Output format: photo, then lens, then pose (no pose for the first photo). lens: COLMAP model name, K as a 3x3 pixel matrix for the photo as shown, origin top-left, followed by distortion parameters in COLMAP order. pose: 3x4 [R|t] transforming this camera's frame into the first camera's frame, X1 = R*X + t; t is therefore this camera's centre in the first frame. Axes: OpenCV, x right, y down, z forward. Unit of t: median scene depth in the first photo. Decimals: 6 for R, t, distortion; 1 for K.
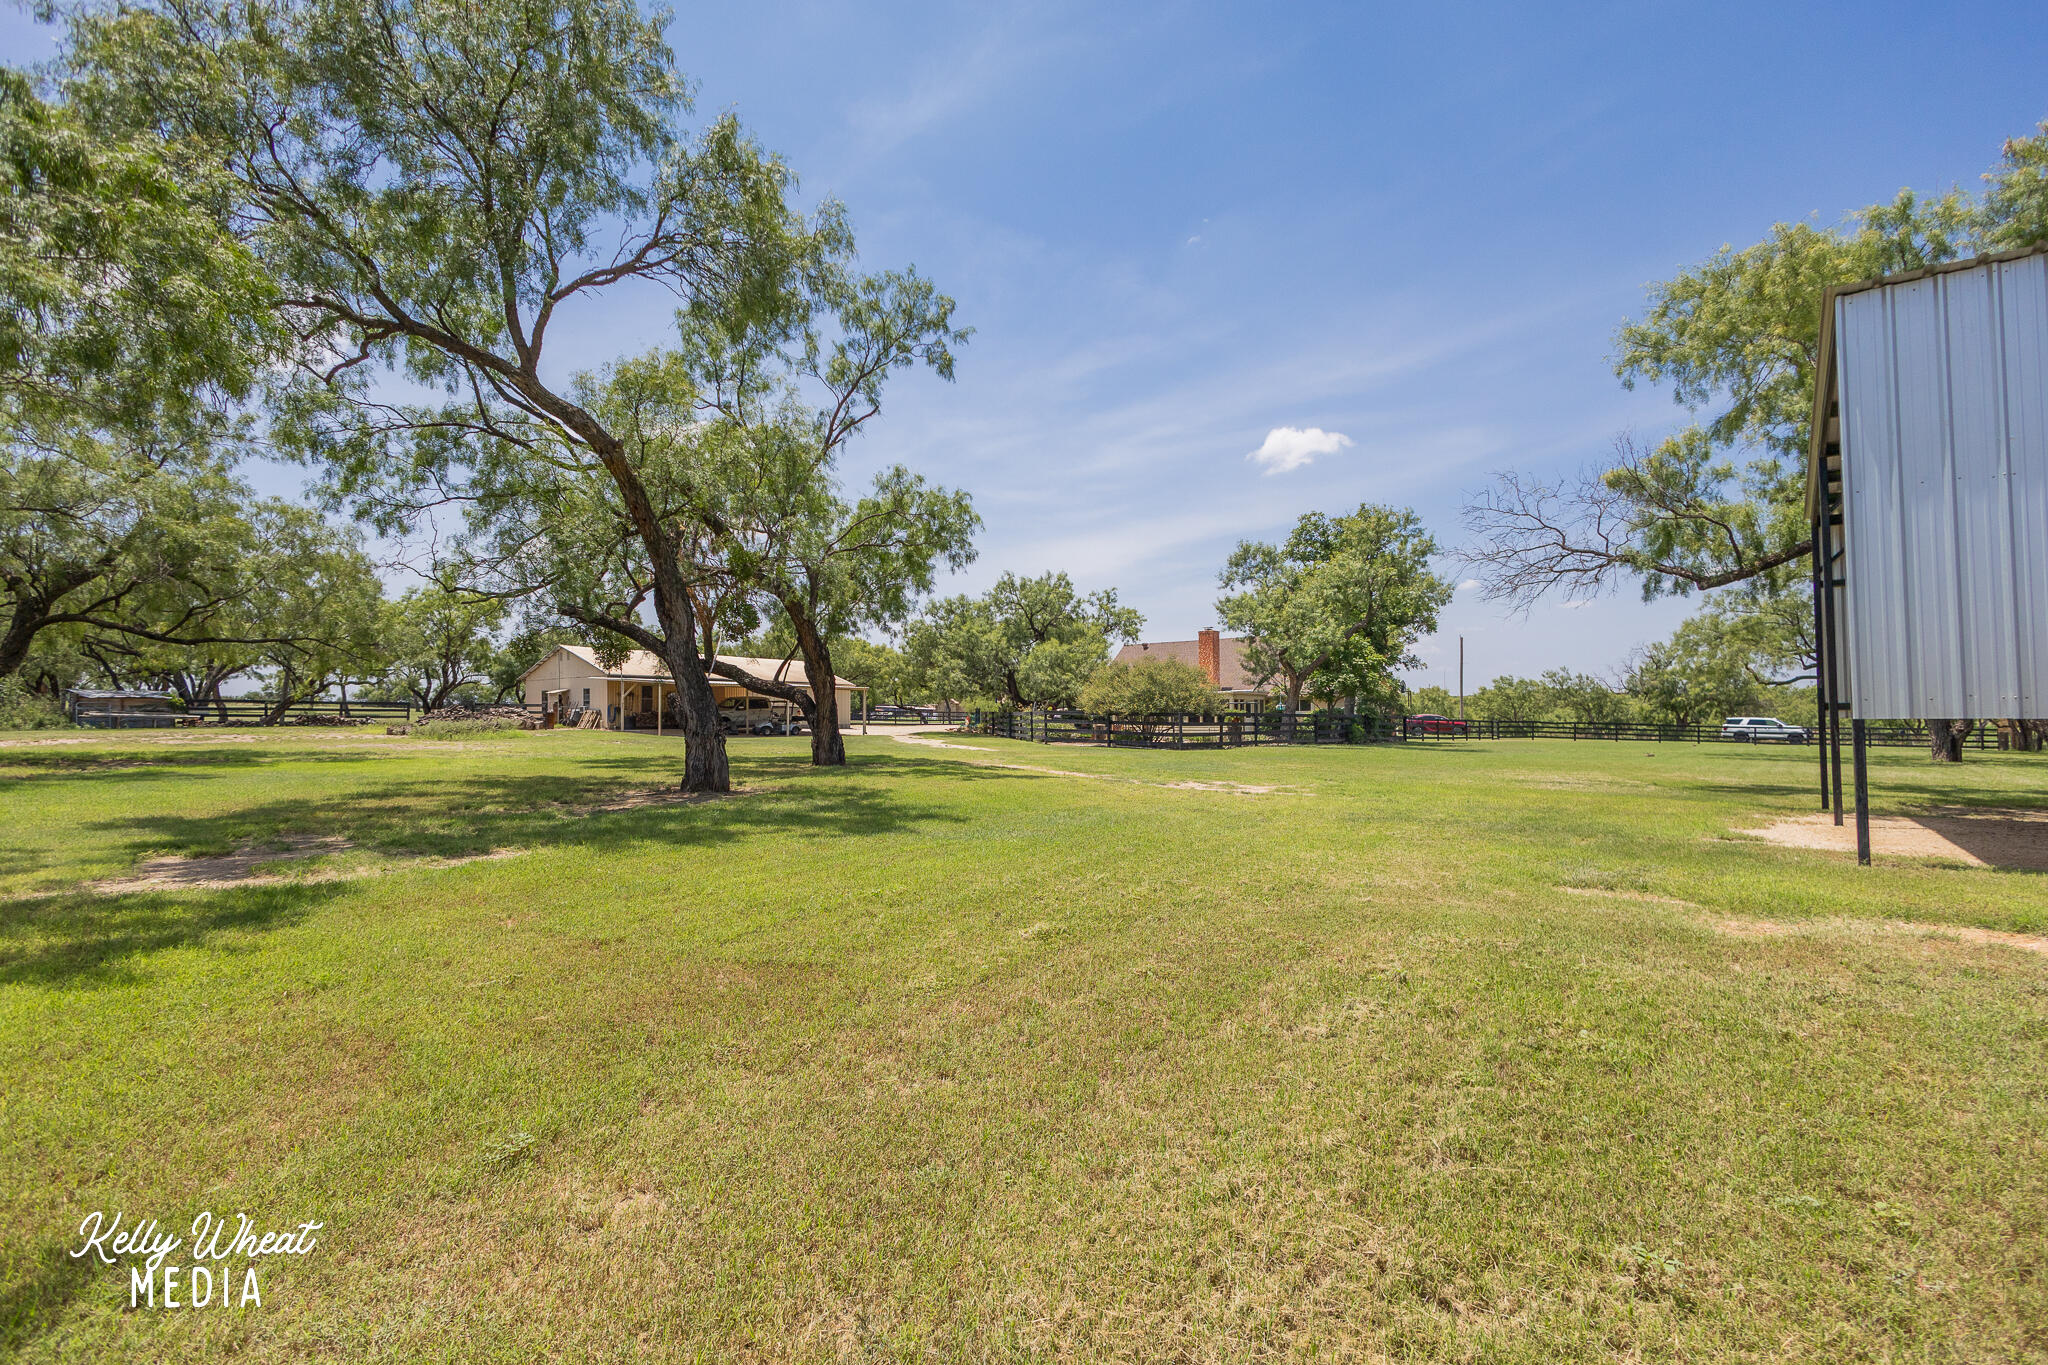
lens RADIAL K [[948.4, 0, 1017.6], [0, 948.4, 679.6], [0, 0, 1]] dist [-0.003383, 0.000519]
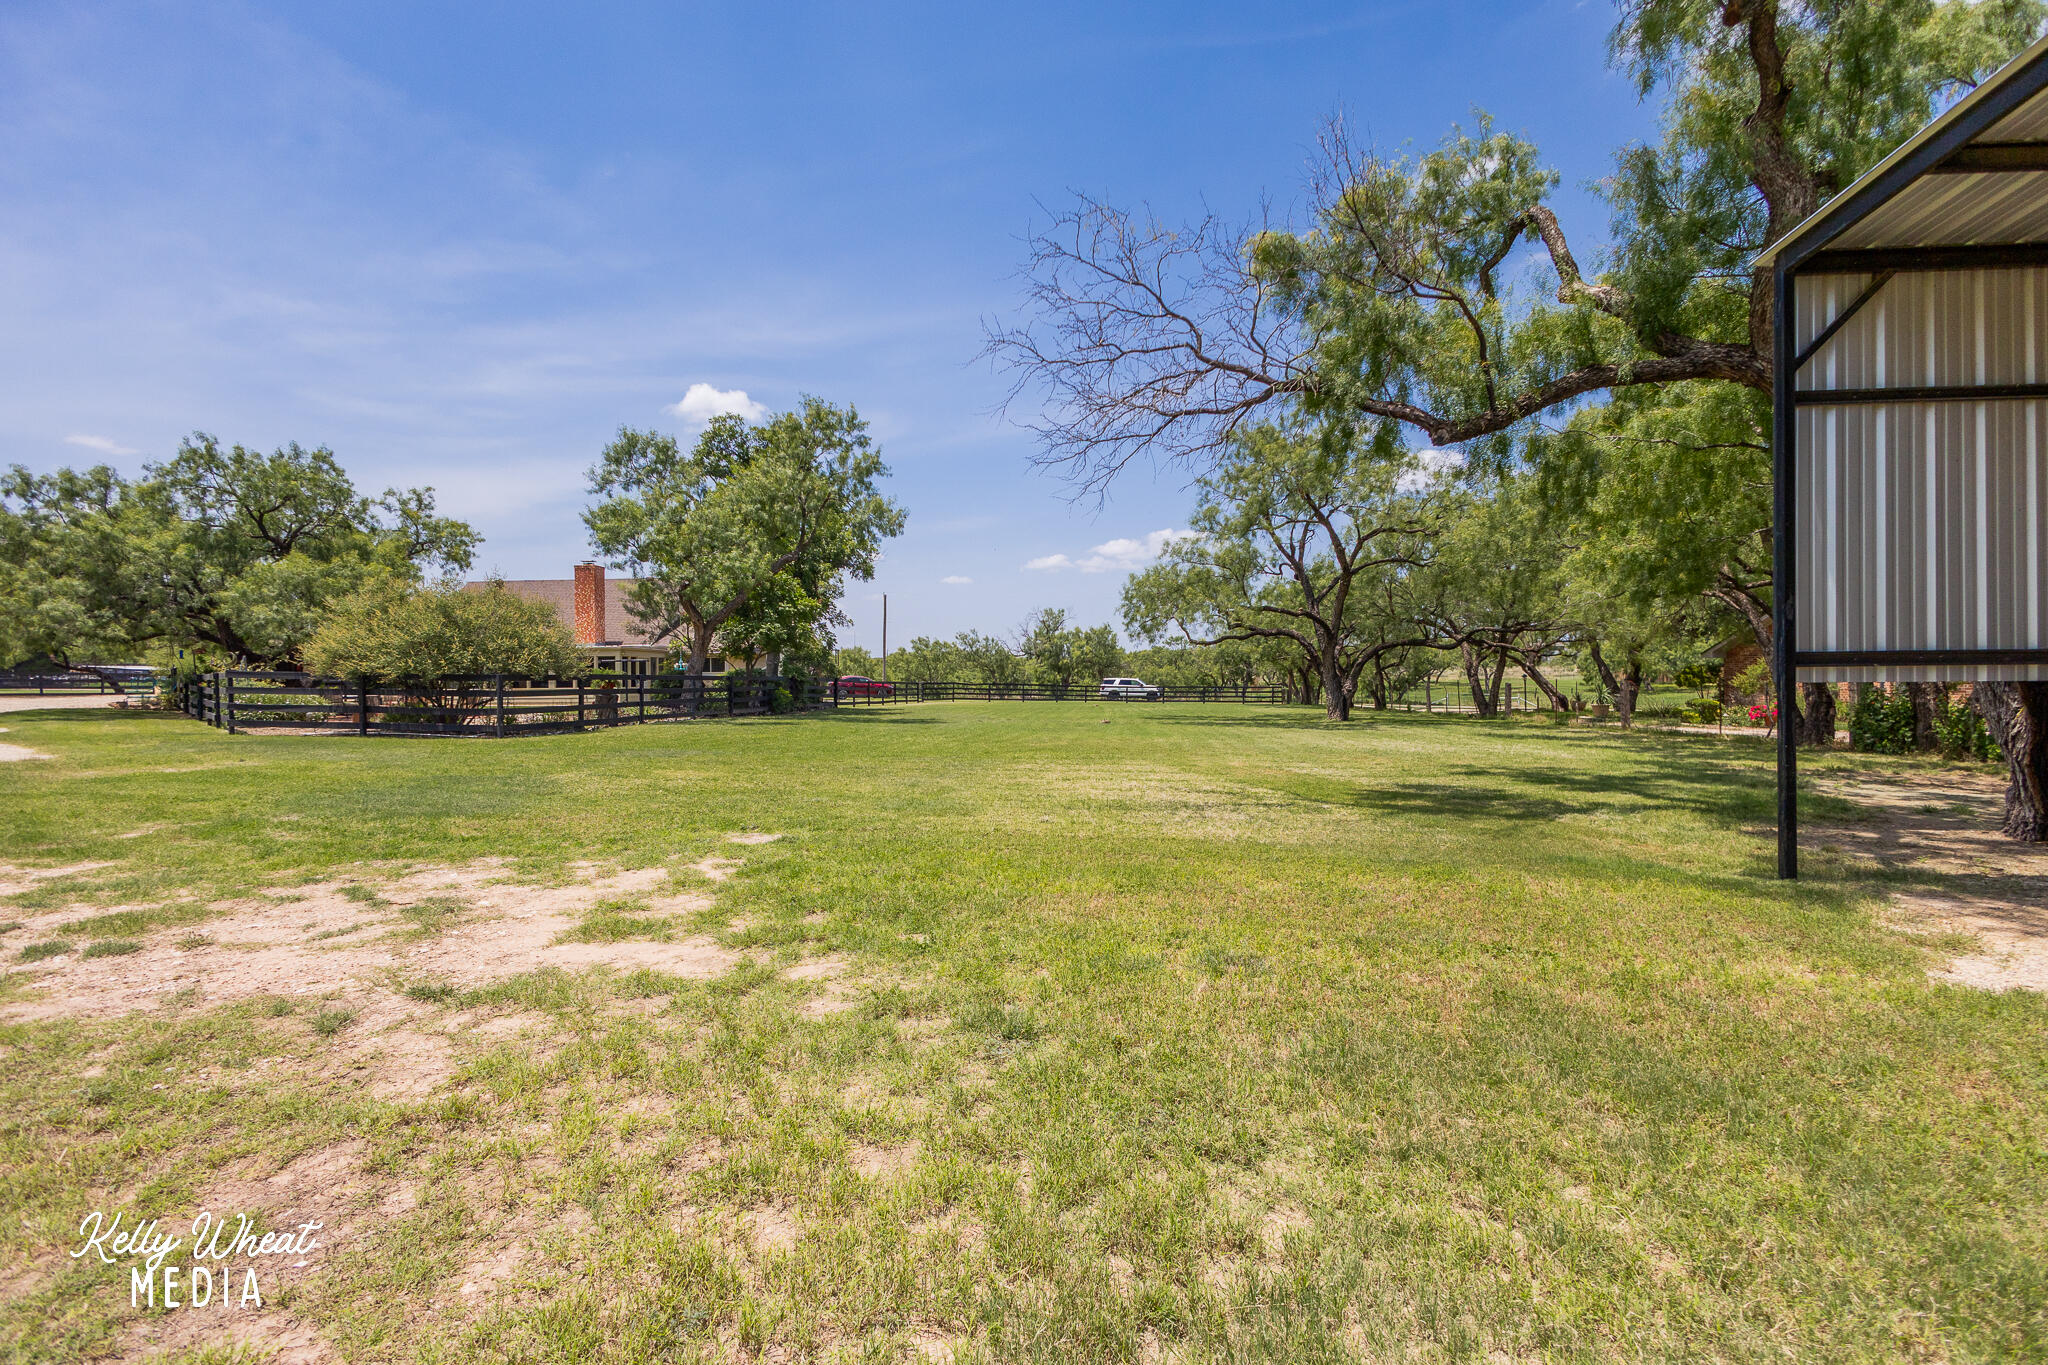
lens RADIAL K [[948.4, 0, 1019.6], [0, 948.4, 677.3], [0, 0, 1]] dist [-0.003383, 0.000519]
pose [[0.826567, -0.003653, 0.562827, 0.080089], [-0.017737, 0.999313, 0.032535, 0.008561], [-0.562559, -0.036875, 0.825934, 0.246343]]
